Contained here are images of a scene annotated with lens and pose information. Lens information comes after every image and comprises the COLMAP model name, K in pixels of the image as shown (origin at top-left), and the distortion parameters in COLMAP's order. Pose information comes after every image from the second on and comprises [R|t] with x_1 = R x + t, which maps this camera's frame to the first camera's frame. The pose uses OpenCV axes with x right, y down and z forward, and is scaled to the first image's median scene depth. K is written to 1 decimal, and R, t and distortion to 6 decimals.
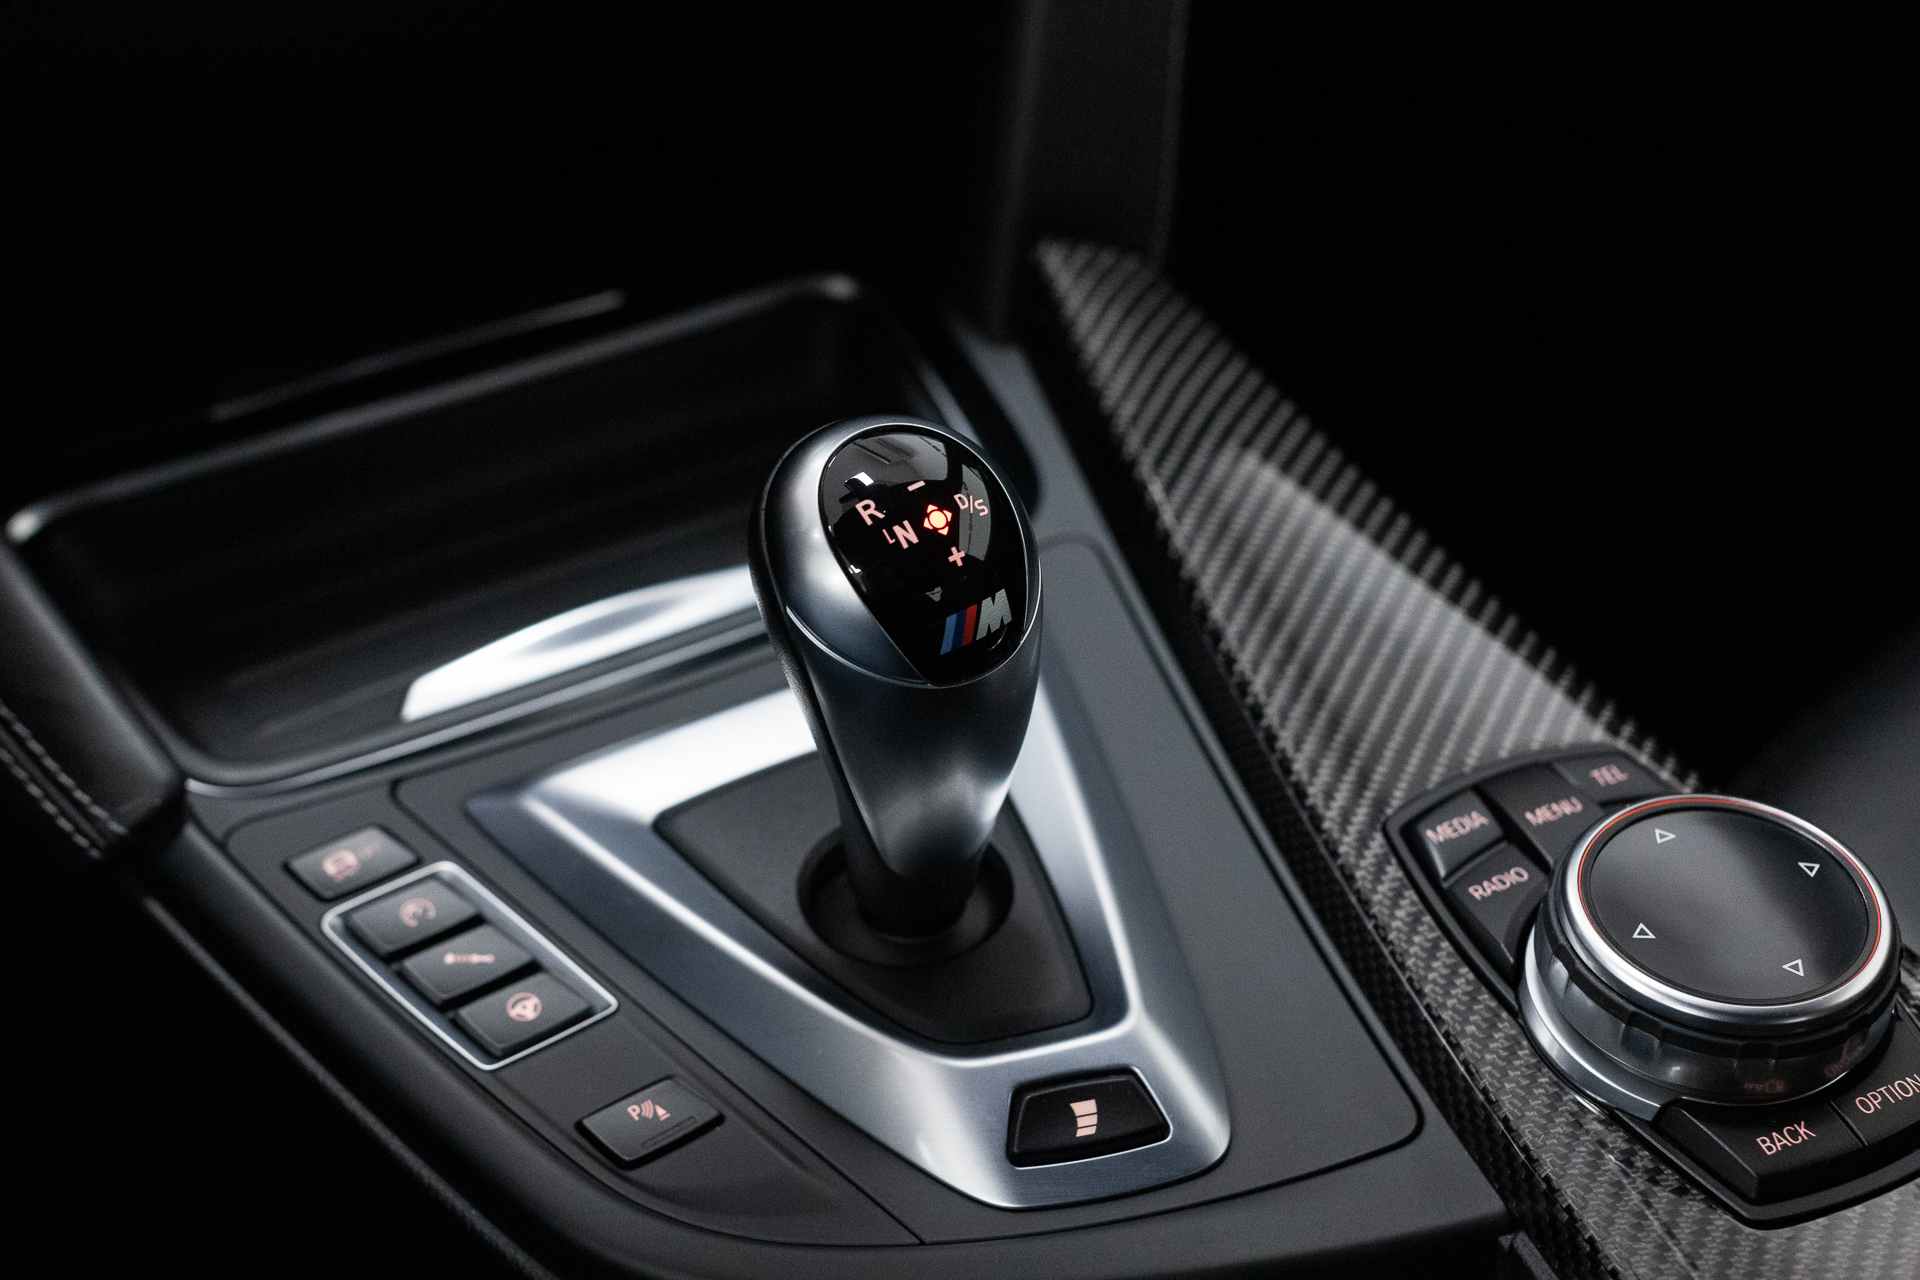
lens RADIAL K [[2814.1, 0, 951.2], [0, 2814.1, 642.1], [0, 0, 1]] dist [-0.043196, 0.000000]
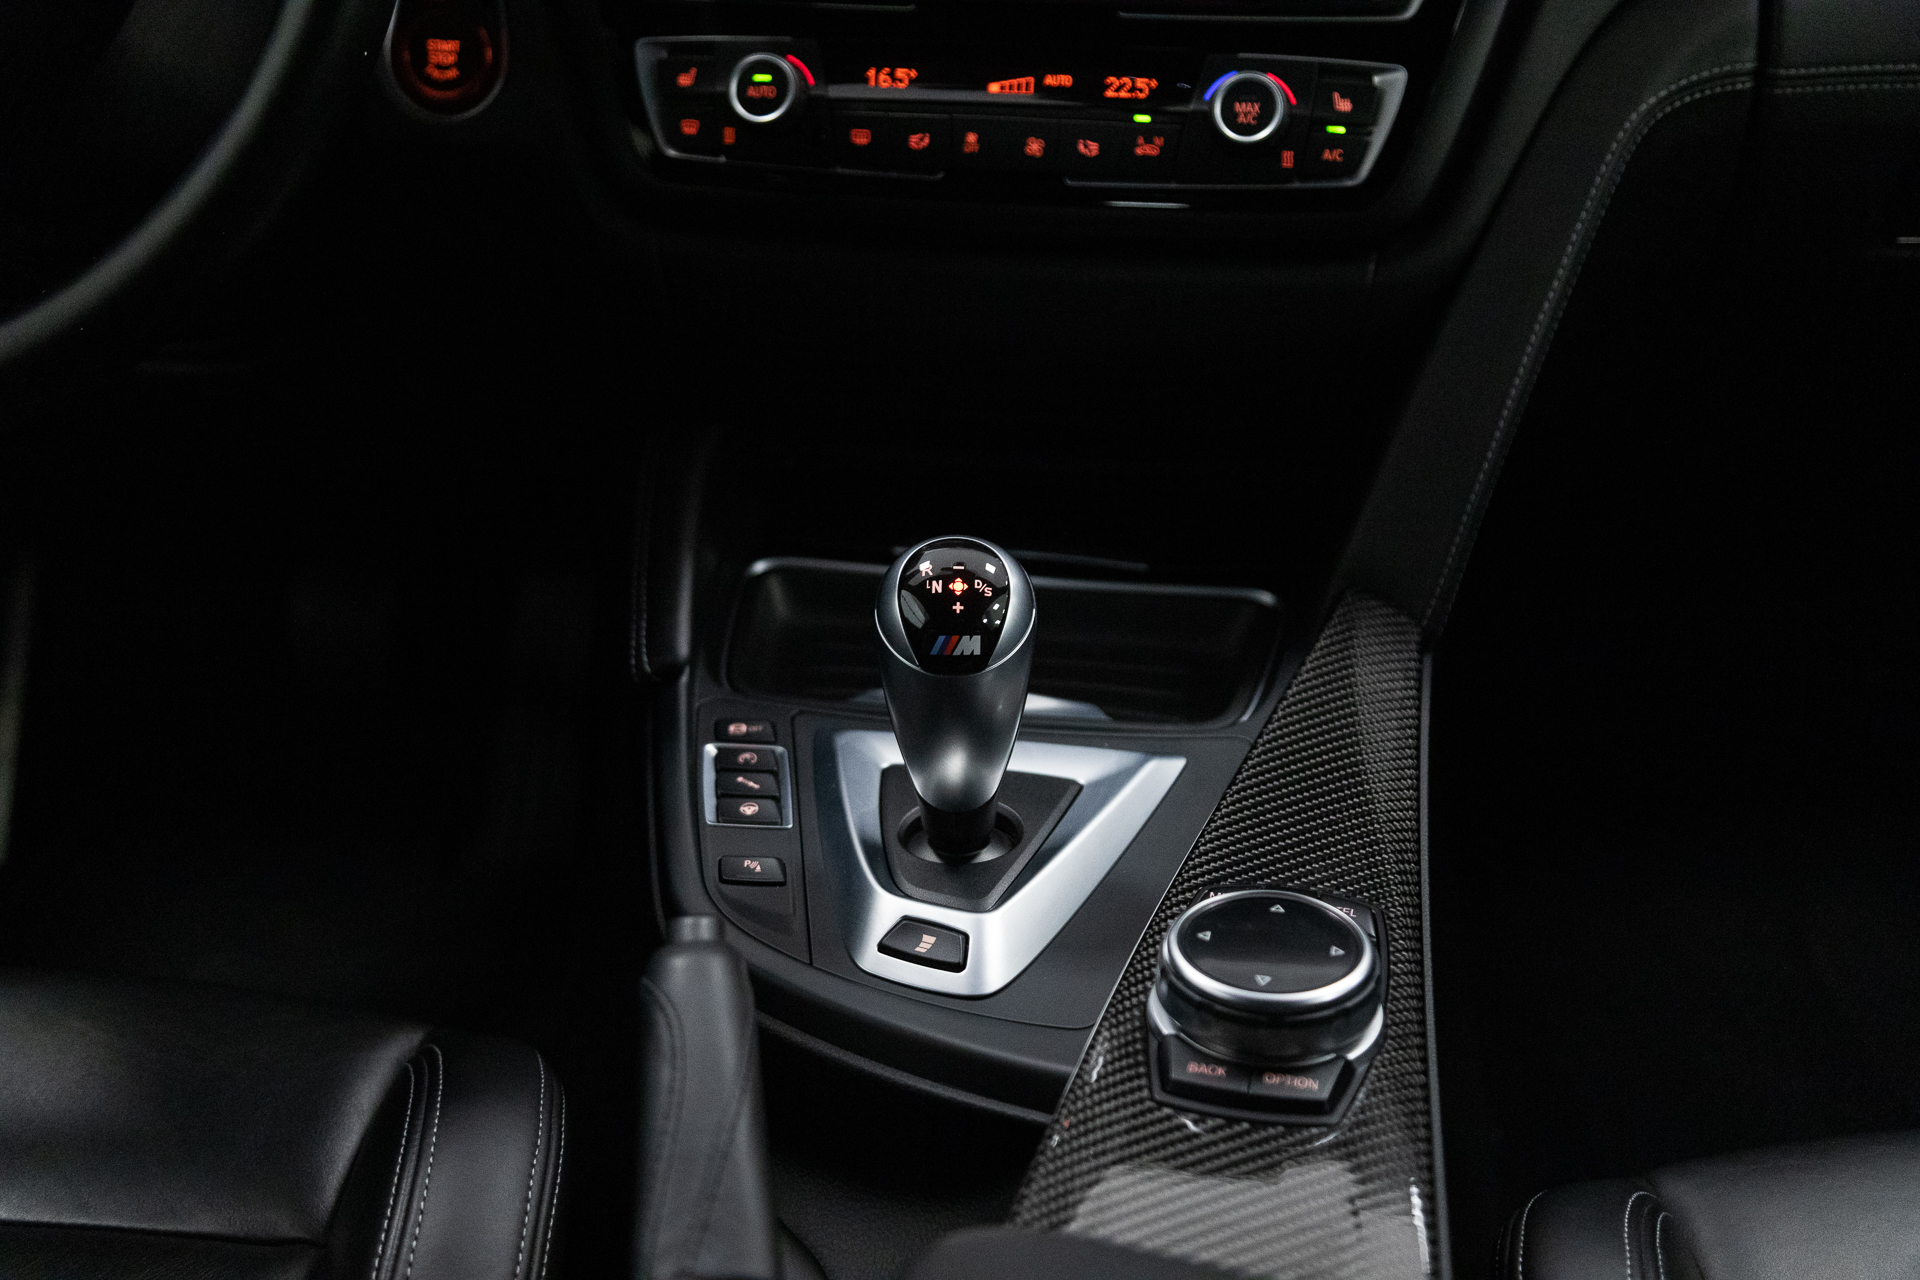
lens RADIAL K [[2496.7, 0, 927.6], [0, 2496.7, 647.5], [0, 0, 1]] dist [0.015523, 0.000000]
pose [[0.760080, 0.272926, -0.589737, 0.900948], [-0.398292, 0.912741, -0.090928, 0.140877], [0.513460, 0.304000, 0.802460, -0.287825]]
